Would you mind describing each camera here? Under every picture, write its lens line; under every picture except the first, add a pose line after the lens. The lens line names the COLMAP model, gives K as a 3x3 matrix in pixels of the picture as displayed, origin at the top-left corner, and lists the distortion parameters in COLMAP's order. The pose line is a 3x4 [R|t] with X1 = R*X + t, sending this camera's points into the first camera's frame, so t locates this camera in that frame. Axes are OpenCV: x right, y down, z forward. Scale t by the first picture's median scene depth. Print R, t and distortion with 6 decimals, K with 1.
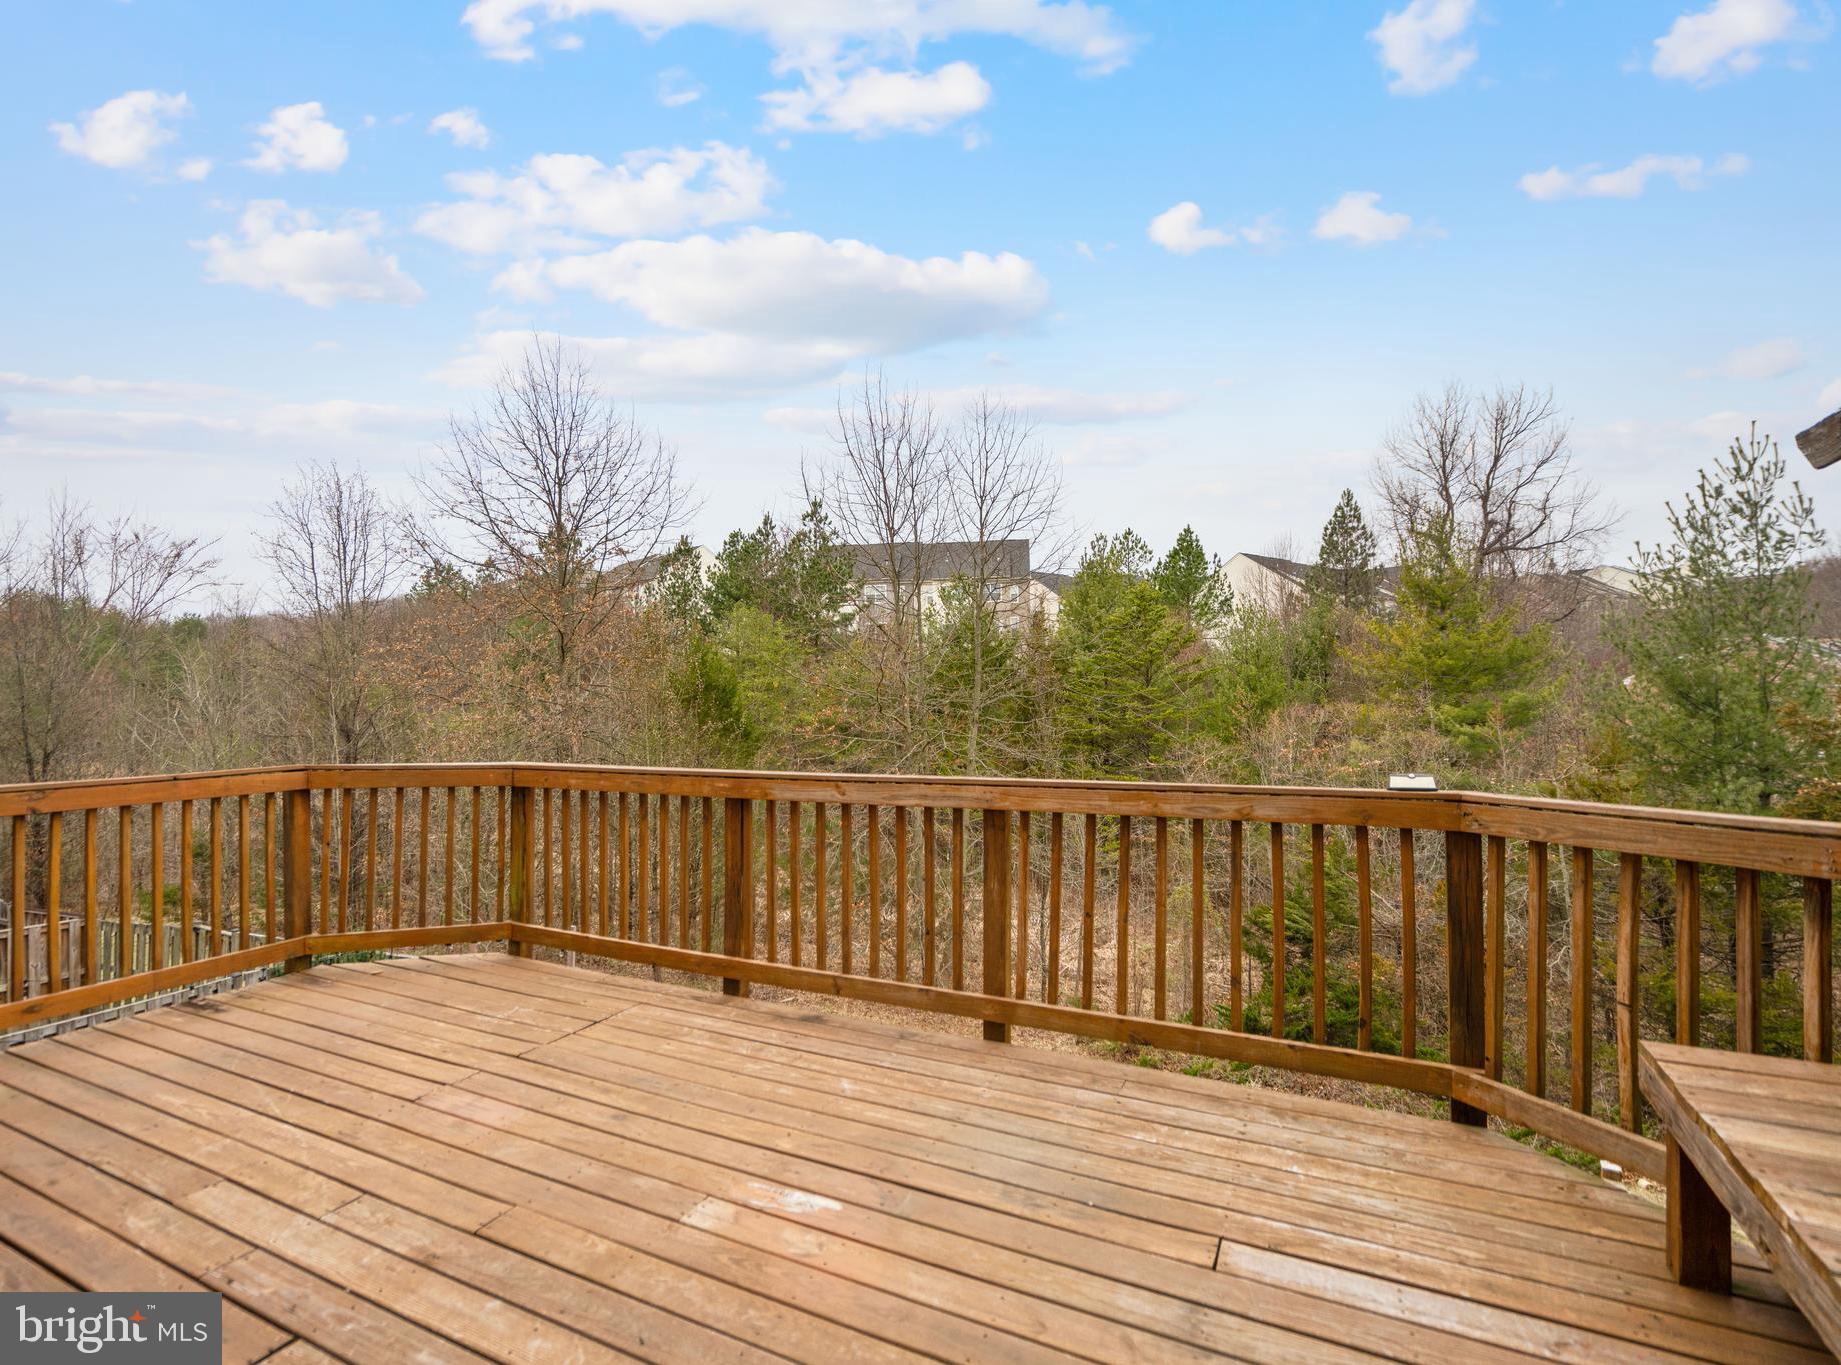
lens RADIAL K [[937.1, 0, 758.0], [0, 937.1, 688.9], [0, 0, 1]] dist [-0.001148, -0.000524]
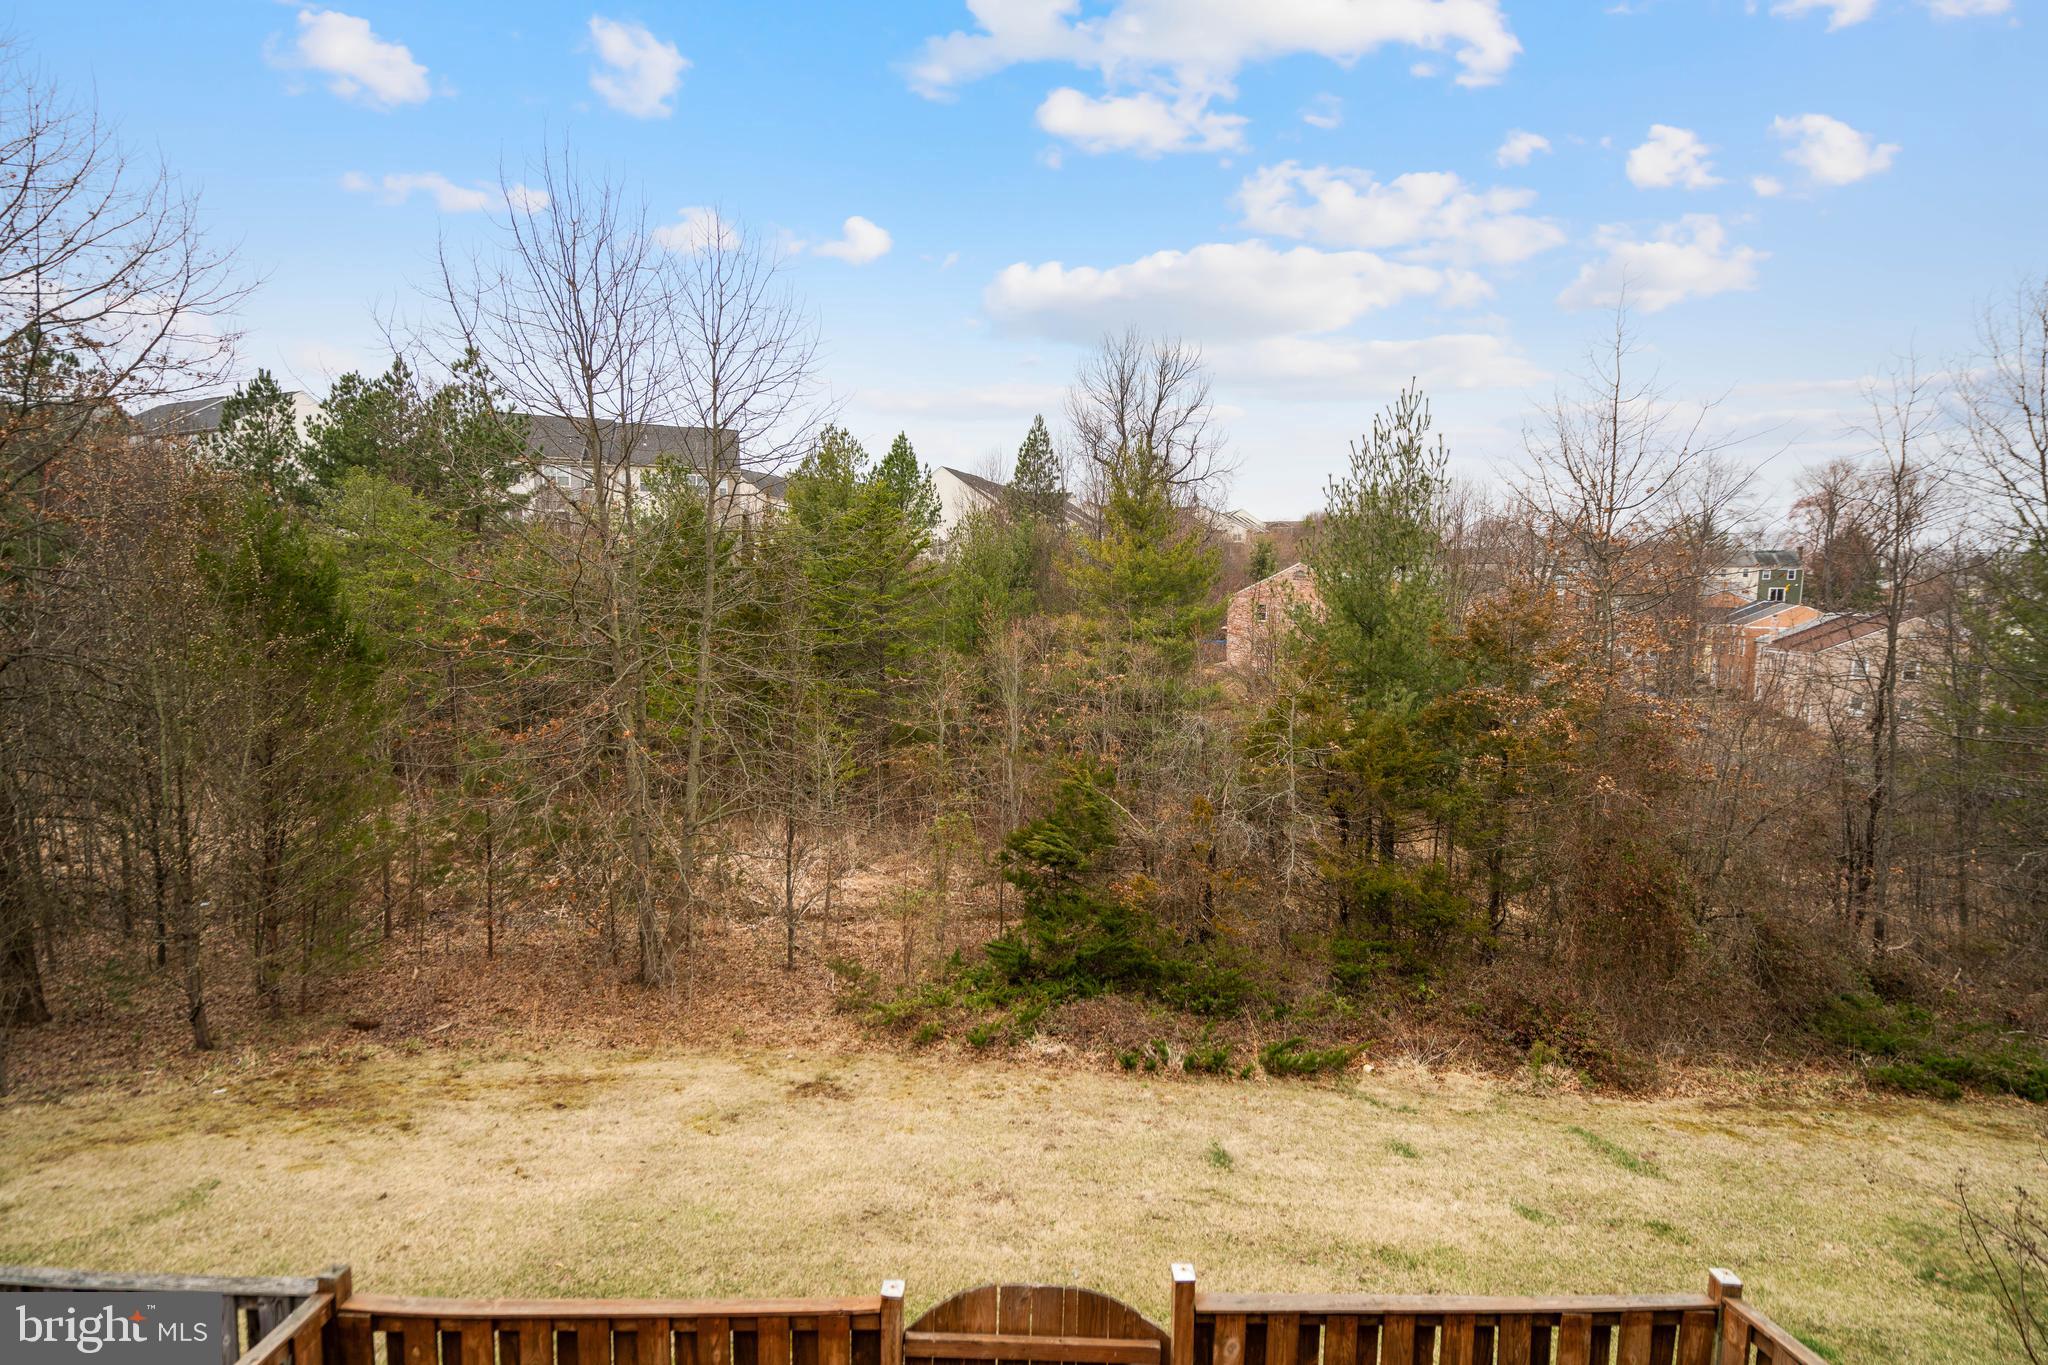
lens RADIAL K [[905.8, 0, 1010.6], [0, 905.8, 685.8], [0, 0, 1]] dist [-0.009431, 0.000713]
pose [[0.830375, -0.032009, 0.556285, 0.016372], [-0.025798, 0.995070, 0.095766, -0.001122], [-0.556608, -0.093873, 0.825455, 0.207069]]
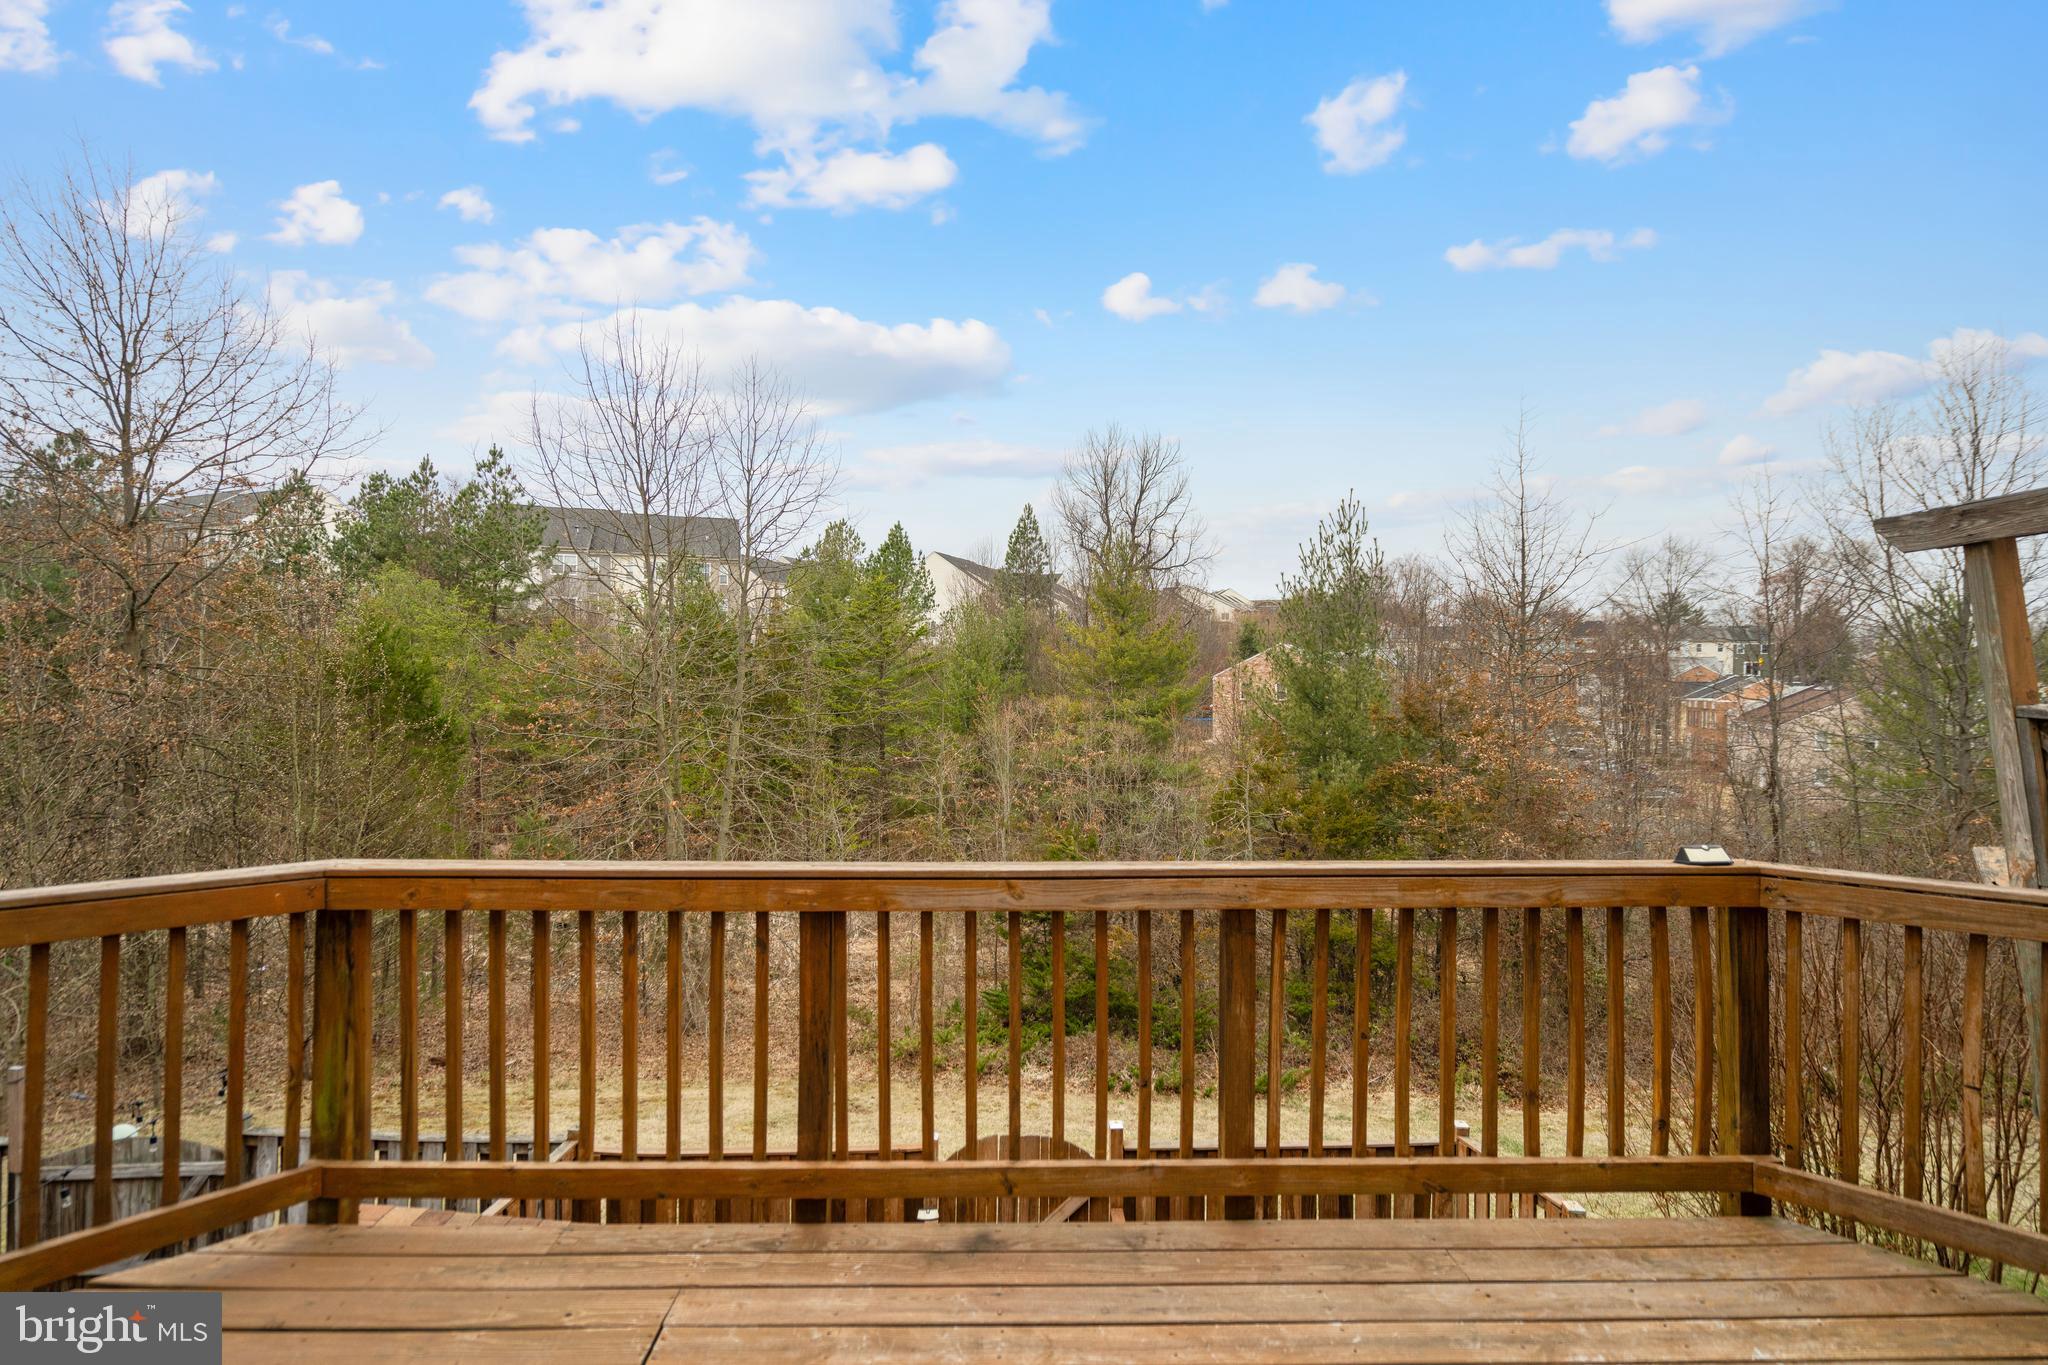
lens RADIAL K [[953.3, 0, 973.2], [0, 953.3, 683.2], [0, 0, 1]] dist [-0.002728, 0.000625]
pose [[0.847410, 0.009210, 0.530860, -0.062003], [-0.016600, 0.999820, 0.009152, -0.009865], [-0.530680, -0.016568, 0.847410, 0.089297]]
